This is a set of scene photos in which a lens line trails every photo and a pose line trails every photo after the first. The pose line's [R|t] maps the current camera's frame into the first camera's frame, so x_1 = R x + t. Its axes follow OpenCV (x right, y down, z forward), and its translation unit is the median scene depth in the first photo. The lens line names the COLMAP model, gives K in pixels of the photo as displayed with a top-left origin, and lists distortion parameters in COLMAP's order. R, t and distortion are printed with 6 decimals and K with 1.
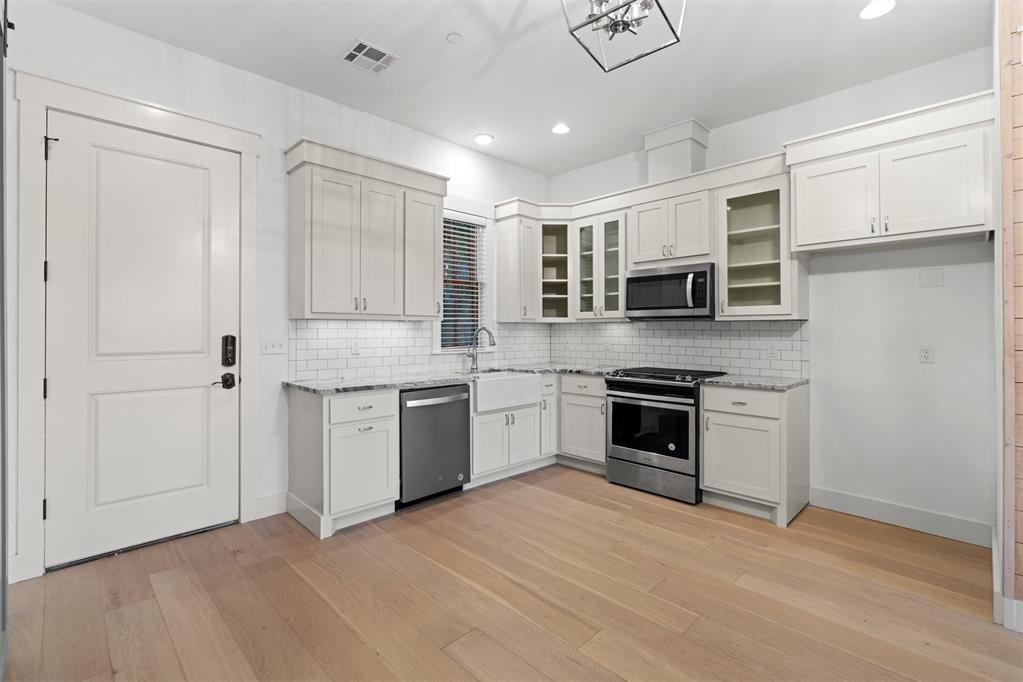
lens RADIAL K [[457.6, 0, 511.2], [0, 457.6, 331.5], [0, 0, 1]] dist [-0.007577, 0.001462]
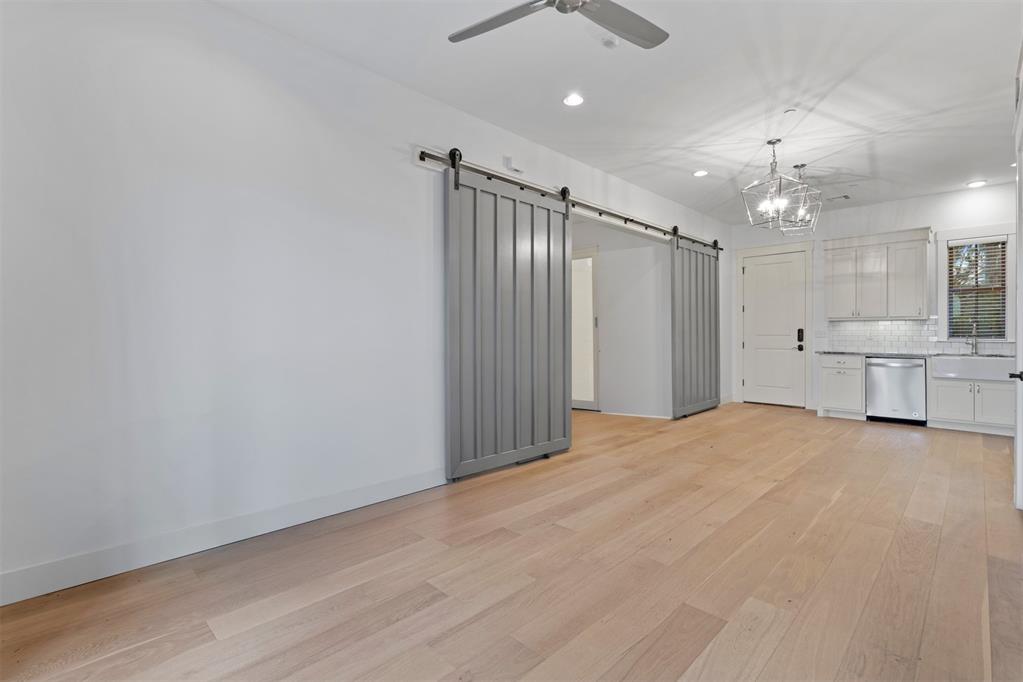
lens RADIAL K [[457.6, 0, 506.8], [0, 457.6, 326.3], [0, 0, 1]] dist [-0.007577, 0.001462]
pose [[-0.019795, -0.014231, -0.999703, 1.717975], [-0.002570, 0.999896, -0.014183, 0.031774], [0.999801, 0.002289, -0.019830, -0.474613]]
